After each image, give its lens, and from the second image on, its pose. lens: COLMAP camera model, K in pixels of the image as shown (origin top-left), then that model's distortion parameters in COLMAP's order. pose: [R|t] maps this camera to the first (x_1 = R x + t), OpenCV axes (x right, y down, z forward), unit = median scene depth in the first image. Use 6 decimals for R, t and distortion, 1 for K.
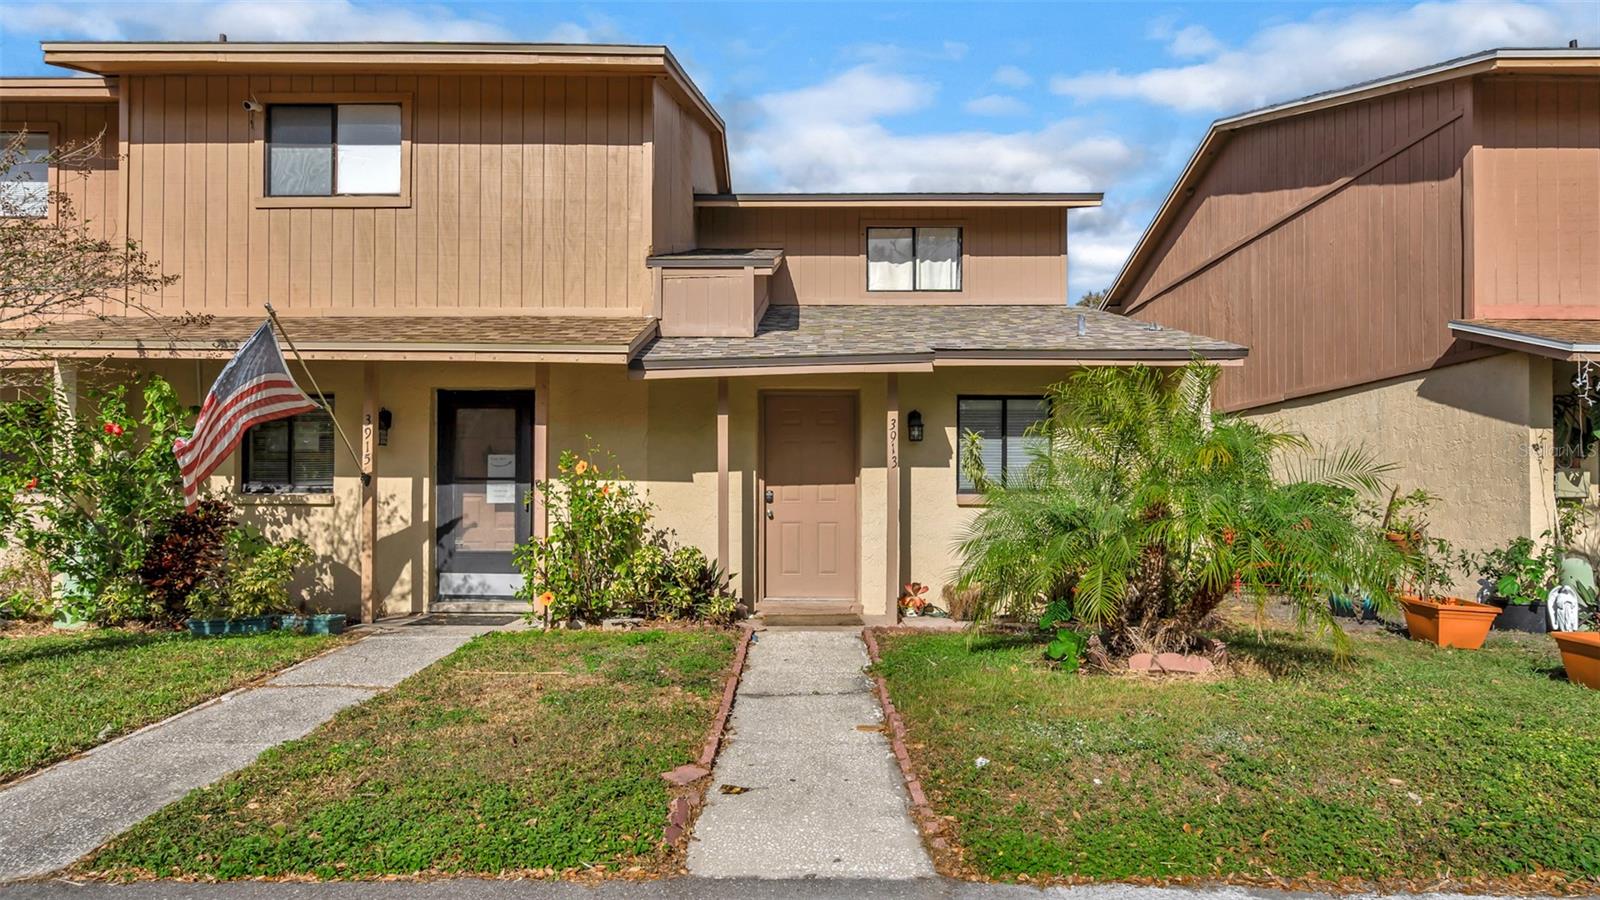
lens RADIAL K [[836.8, 0, 801.7], [0, 836.8, 456.8], [0, 0, 1]] dist [0.007768, 0.000992]
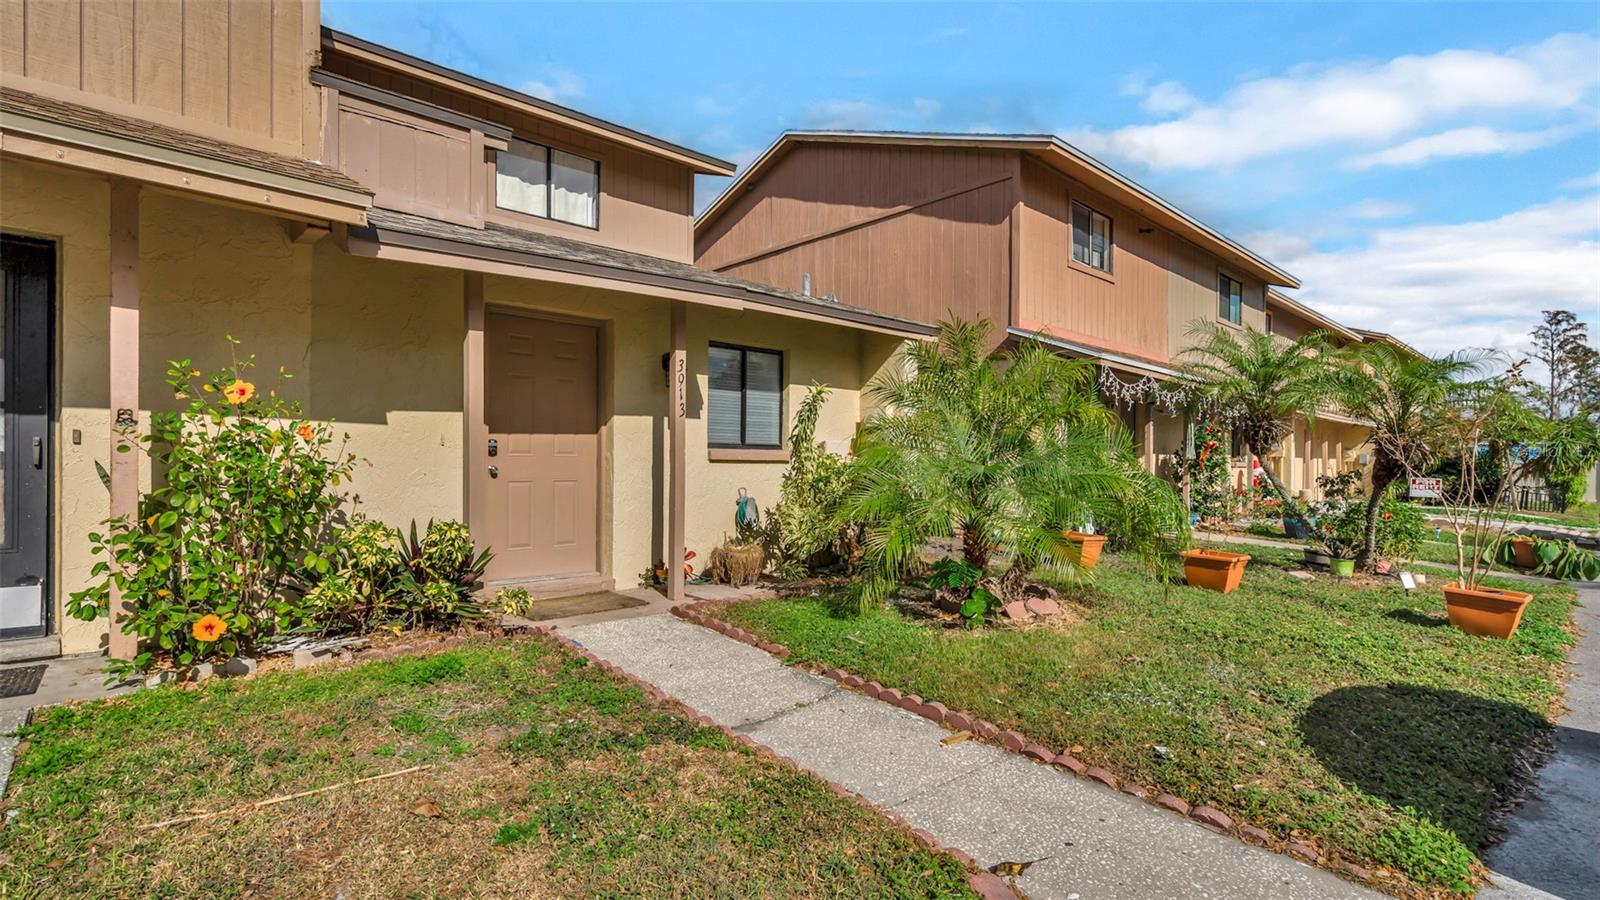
lens RADIAL K [[742.3, 0, 802.8], [0, 742.3, 443.1], [0, 0, 1]] dist [0.000565, 0.000056]
pose [[0.735752, 0.020656, 0.676936, -0.284720], [-0.046469, 0.998719, 0.020031, 0.017426], [-0.675655, -0.046195, 0.735769, 0.322098]]
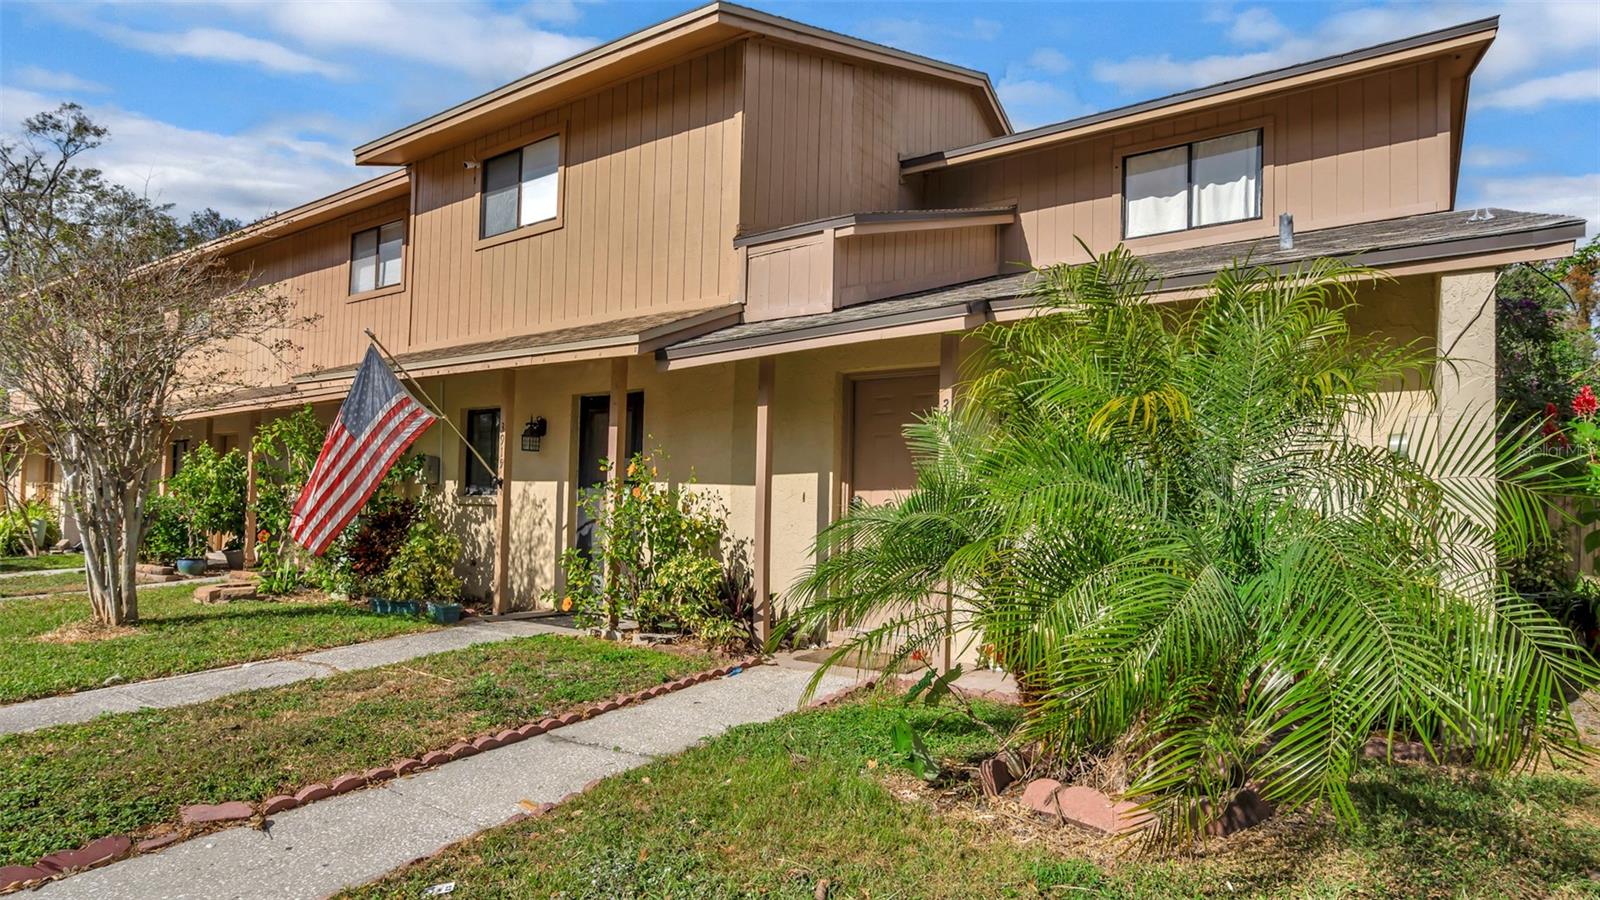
lens RADIAL K [[857.7, 0, 800.0], [0, 857.7, 450.0], [0, 0, 1]] dist [0.001349, 0.000113]
pose [[0.827404, -0.022837, -0.561143, 0.389154], [0.009905, 0.999611, -0.026076, 0.016634], [0.561521, 0.016017, 0.827308, 0.273078]]
